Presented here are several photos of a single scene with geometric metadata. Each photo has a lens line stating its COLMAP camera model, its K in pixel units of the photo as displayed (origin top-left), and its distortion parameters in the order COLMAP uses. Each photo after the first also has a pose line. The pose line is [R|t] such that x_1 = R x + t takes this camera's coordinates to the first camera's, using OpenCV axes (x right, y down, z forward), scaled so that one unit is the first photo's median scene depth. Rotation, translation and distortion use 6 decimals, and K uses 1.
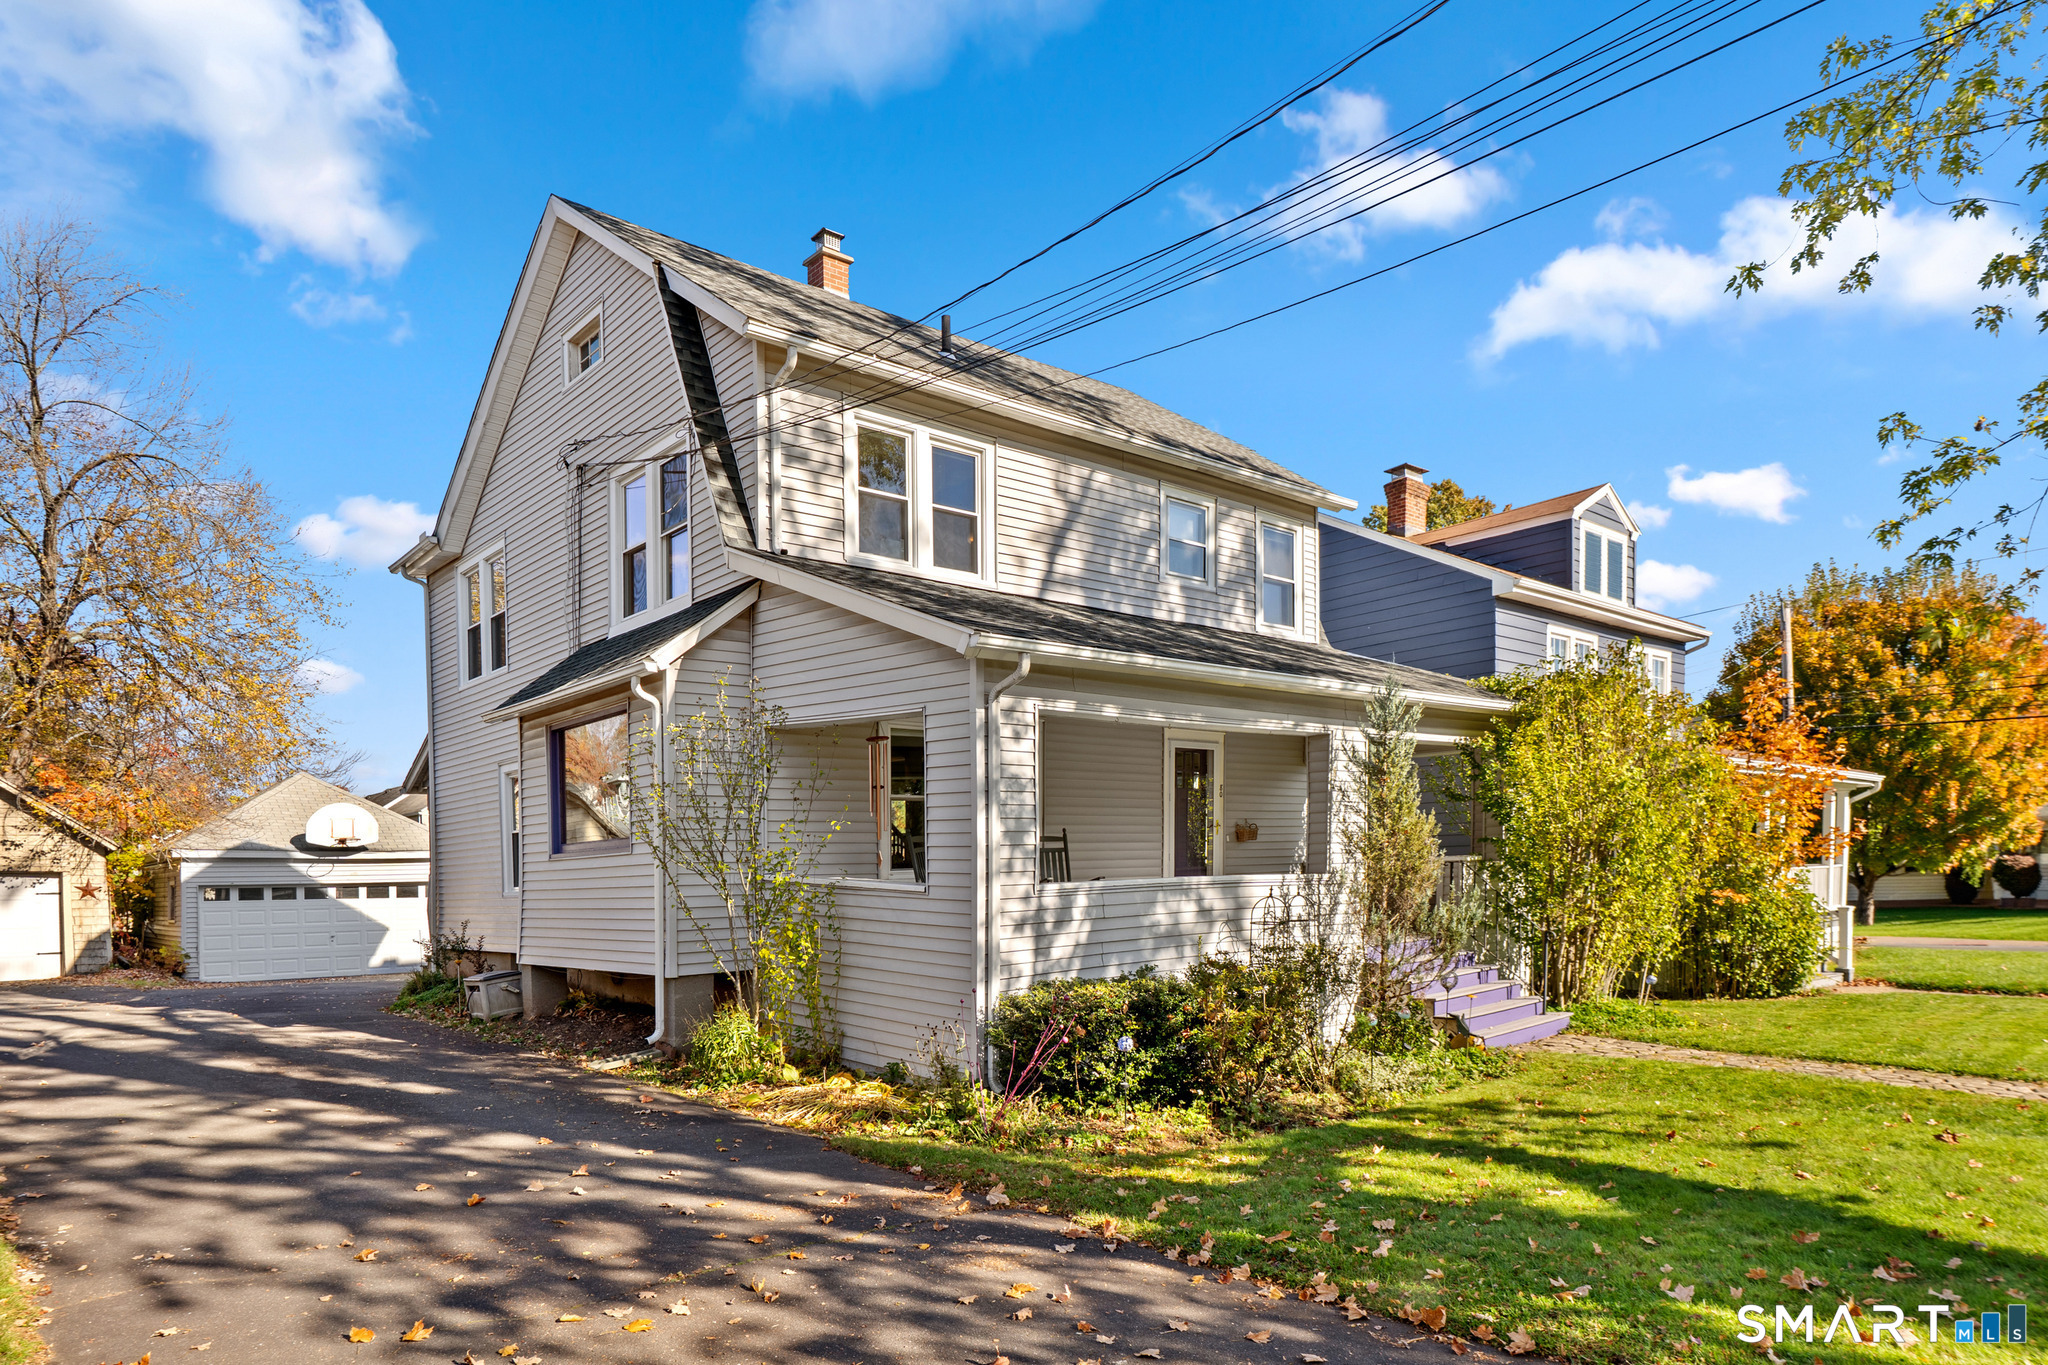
lens RADIAL K [[1181.7, 0, 1029.1], [0, 1181.7, 816.6], [0, 0, 1]] dist [-0.003531, -0.000426]
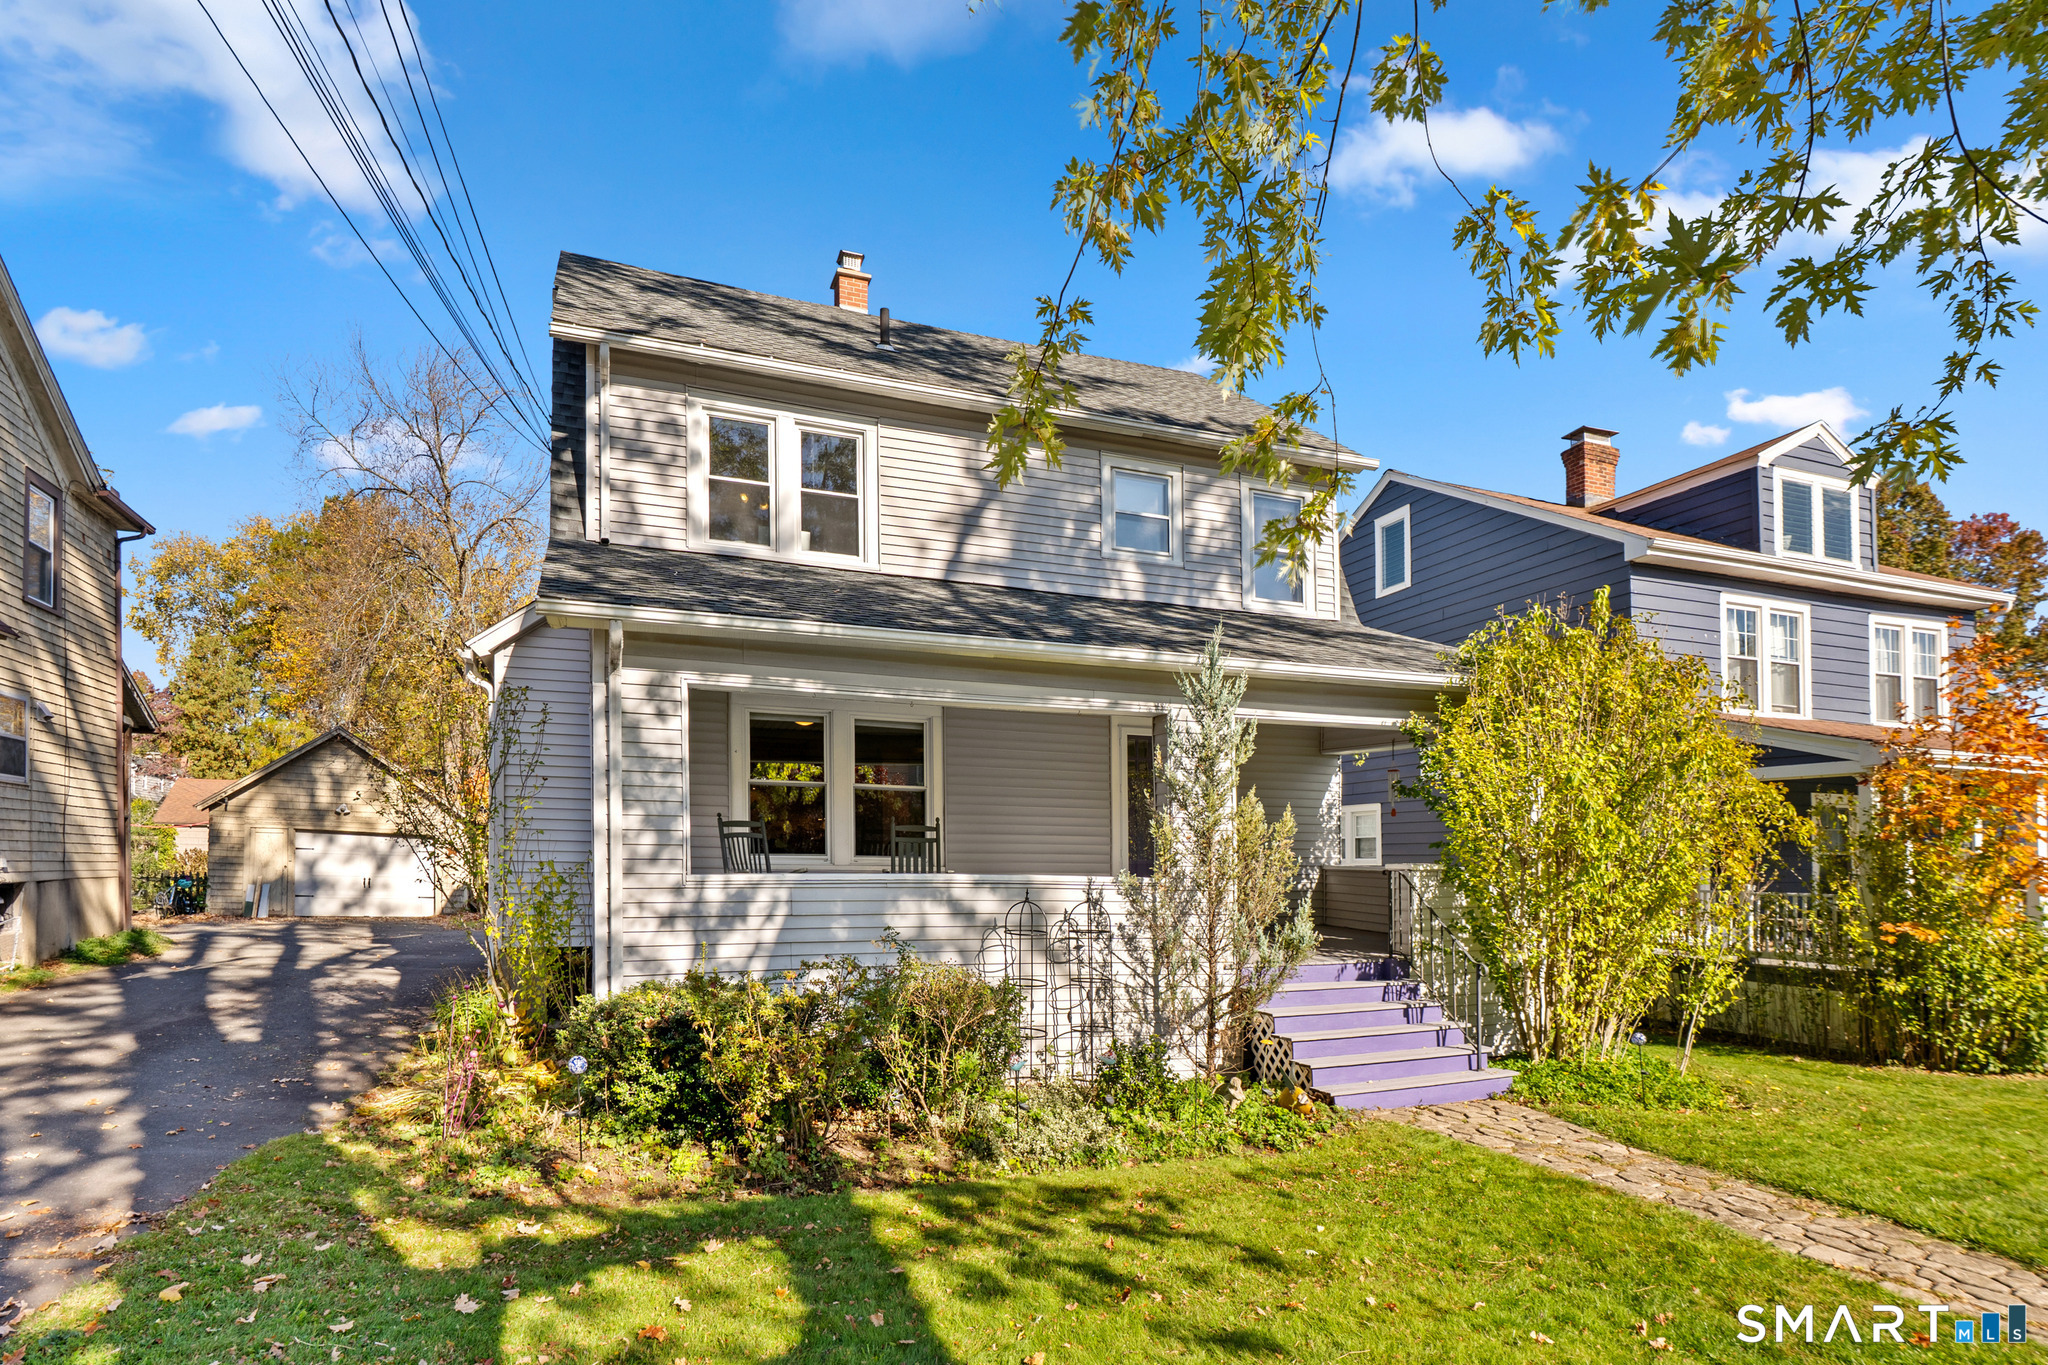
lens RADIAL K [[1061.9, 0, 1015.9], [0, 1061.9, 756.9], [0, 0, 1]] dist [0.000534, 0.000373]
pose [[0.942728, 0.004379, -0.333534, 0.366224], [-0.021261, 0.998670, -0.046981, -0.000580], [0.332885, 0.051381, 0.941567, 0.214324]]
